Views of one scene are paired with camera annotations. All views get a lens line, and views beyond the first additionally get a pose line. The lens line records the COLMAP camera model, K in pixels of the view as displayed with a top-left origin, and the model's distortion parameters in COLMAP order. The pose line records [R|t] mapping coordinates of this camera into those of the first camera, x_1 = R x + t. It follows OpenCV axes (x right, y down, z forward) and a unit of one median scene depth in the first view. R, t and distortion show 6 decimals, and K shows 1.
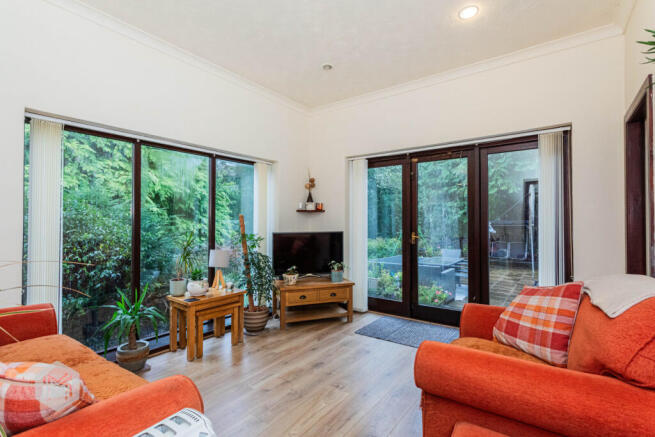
lens RADIAL K [[308.1, 0, 324.7], [0, 308.1, 217.9], [0, 0, 1]] dist [0.004864, 0.000497]
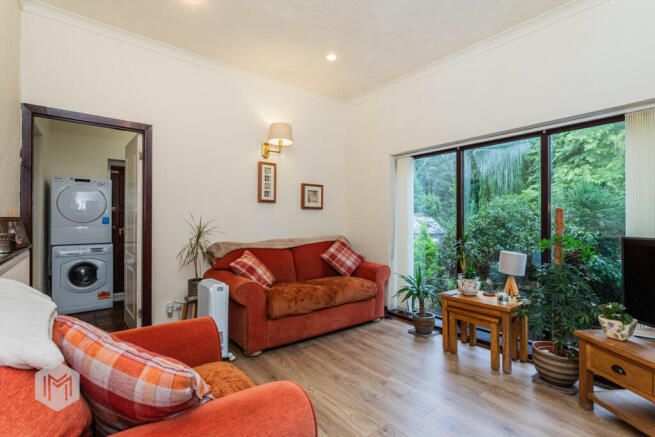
lens RADIAL K [[308.1, 0, 324.6], [0, 308.1, 219.7], [0, 0, 1]] dist [0.004864, 0.000497]
pose [[-0.250131, -0.000885, -0.968212, 0.635519], [0.010991, 0.999933, -0.003753, 0.015319], [0.968150, -0.011581, -0.250104, 0.804838]]
